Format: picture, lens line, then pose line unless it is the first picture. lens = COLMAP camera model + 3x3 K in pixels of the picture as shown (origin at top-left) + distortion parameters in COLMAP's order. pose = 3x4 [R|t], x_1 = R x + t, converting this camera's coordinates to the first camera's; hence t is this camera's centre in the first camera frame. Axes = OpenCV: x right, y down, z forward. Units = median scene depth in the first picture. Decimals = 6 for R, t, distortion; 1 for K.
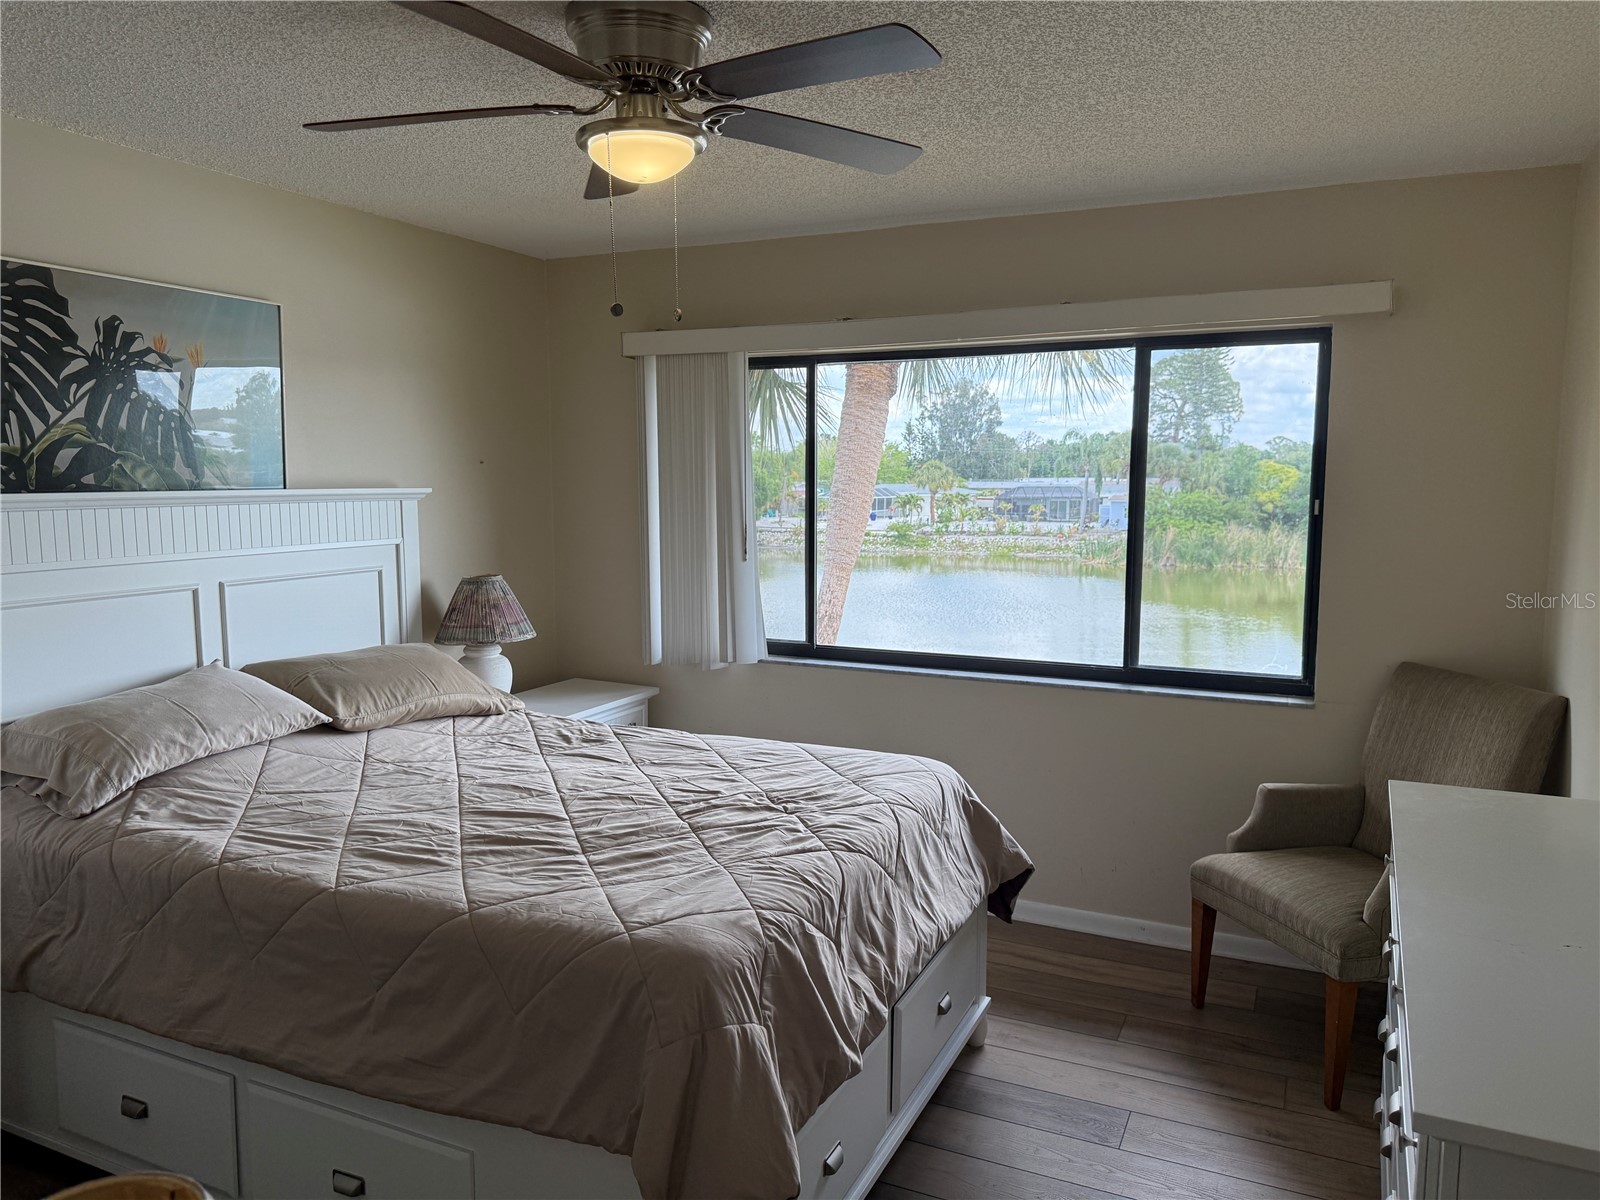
lens RADIAL K [[1124.0, 0, 809.2], [0, 1124.0, 592.3], [0, 0, 1]] dist [0.052035, -0.068918]
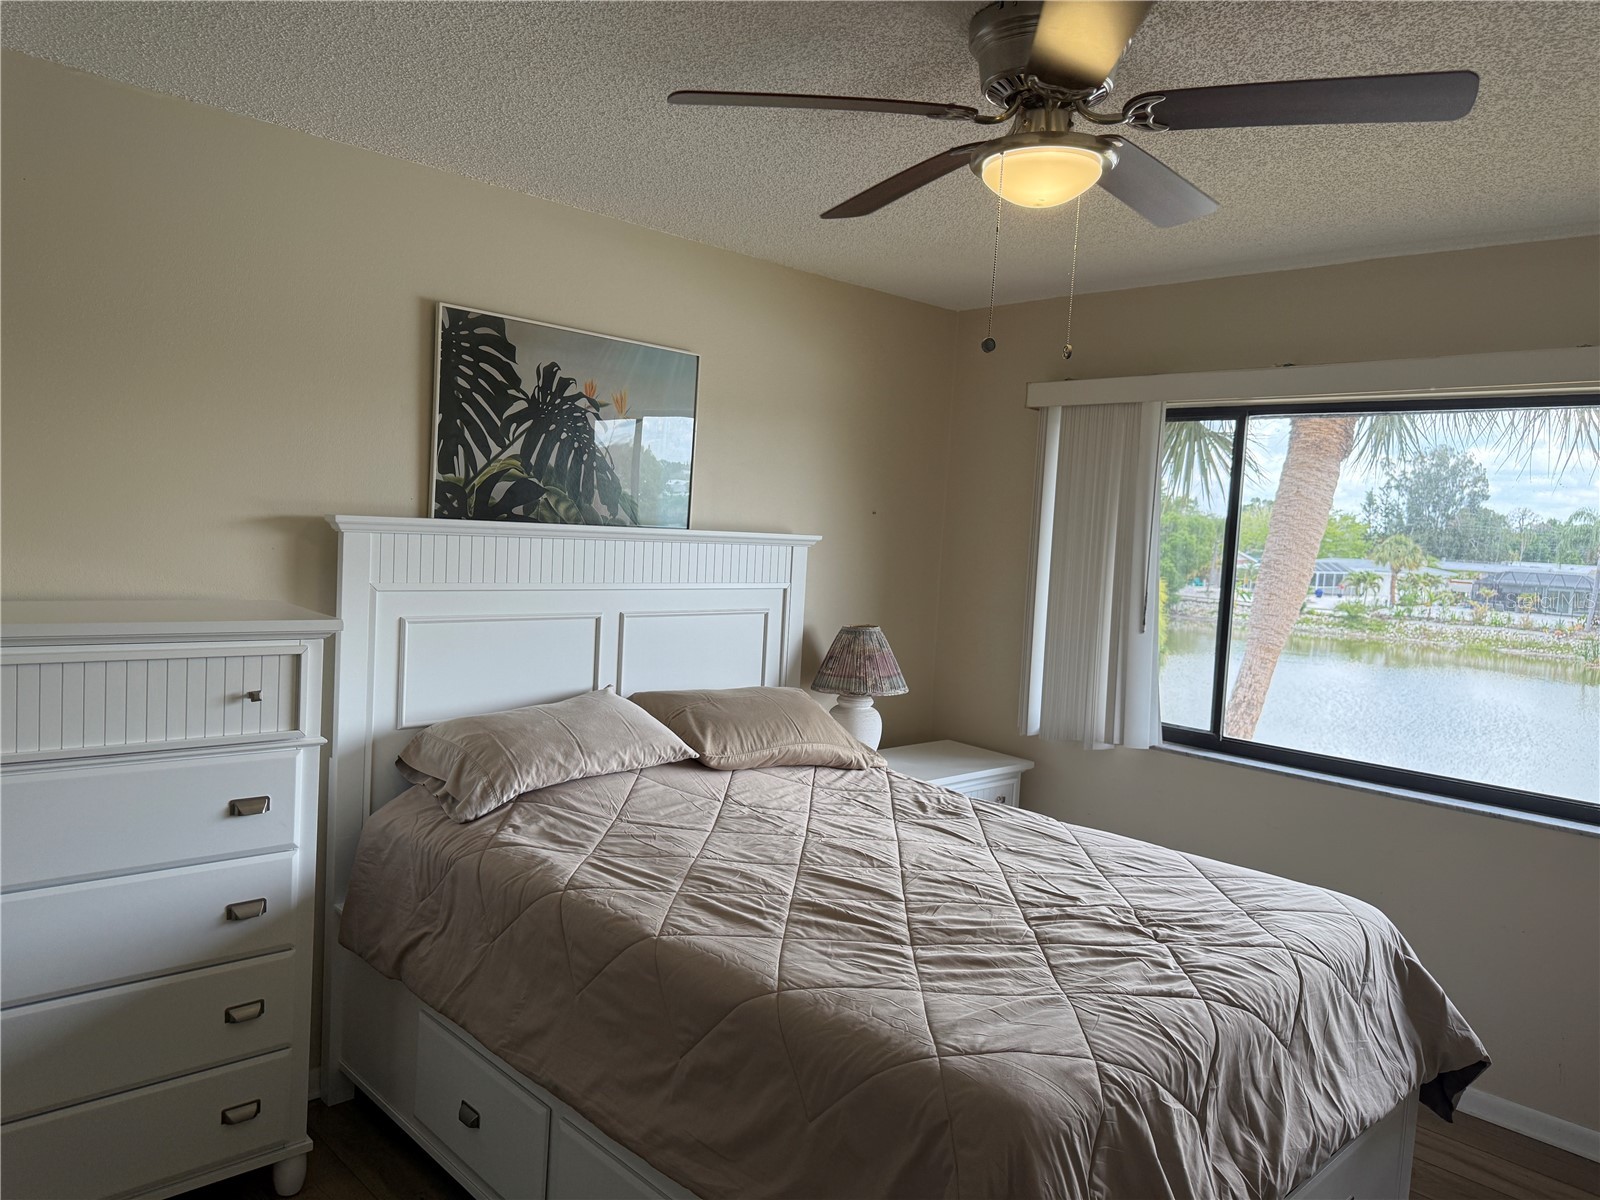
lens RADIAL K [[1124.0, 0, 800.2], [0, 1124.0, 596.2], [0, 0, 1]] dist [0.052035, -0.068918]
pose [[0.929149, 0.072643, -0.362497, 0.018092], [-0.089685, 0.995507, -0.030384, -0.008051], [0.358661, 0.060742, 0.931489, 0.086642]]
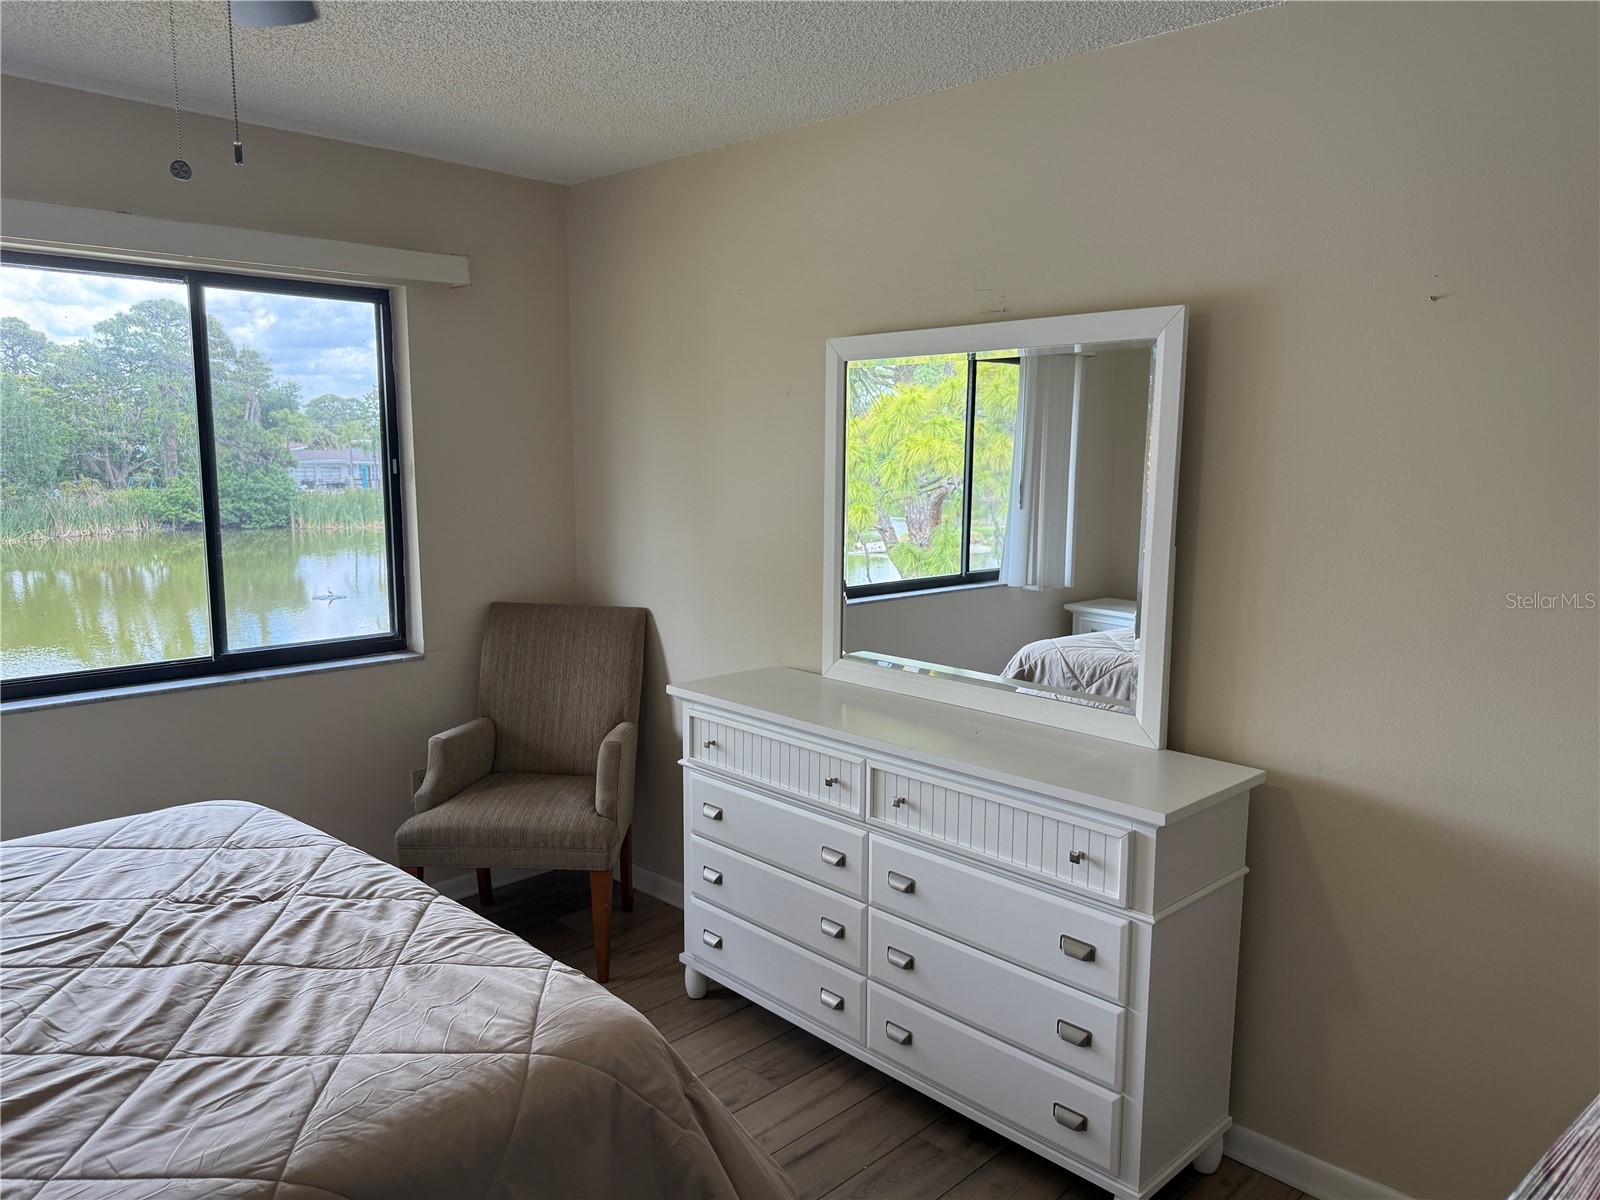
lens RADIAL K [[1124.0, 0, 803.5], [0, 1124.0, 610.8], [0, 0, 1]] dist [0.052035, -0.068918]
pose [[0.351416, -0.135632, 0.926343, -0.468584], [0.088758, 0.989820, 0.111255, -0.032419], [-0.932002, 0.043123, 0.359877, 0.350754]]
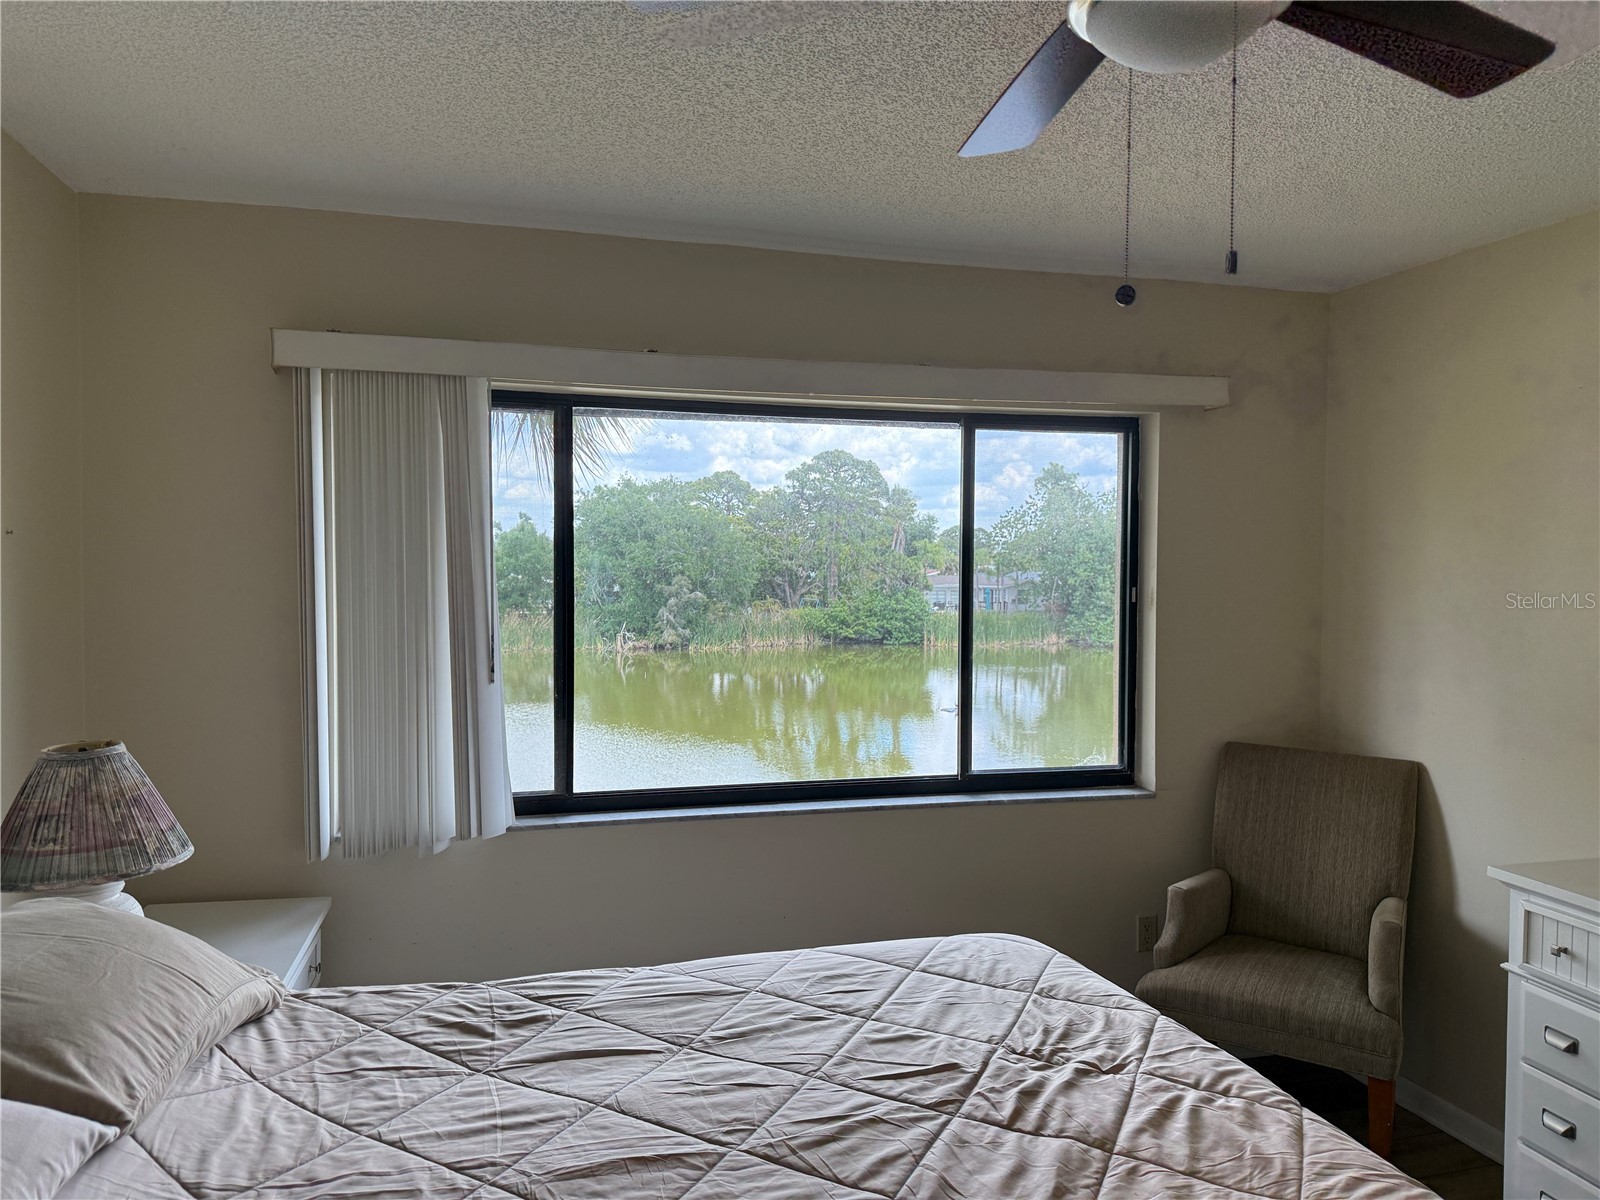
lens RADIAL K [[1124.0, 0, 814.8], [0, 1124.0, 609.7], [0, 0, 1]] dist [0.052035, -0.068918]
pose [[0.770506, -0.022682, 0.637029, -0.486906], [0.061091, 0.997394, -0.038377, -0.050051], [-0.634499, 0.068487, 0.769884, 0.496510]]
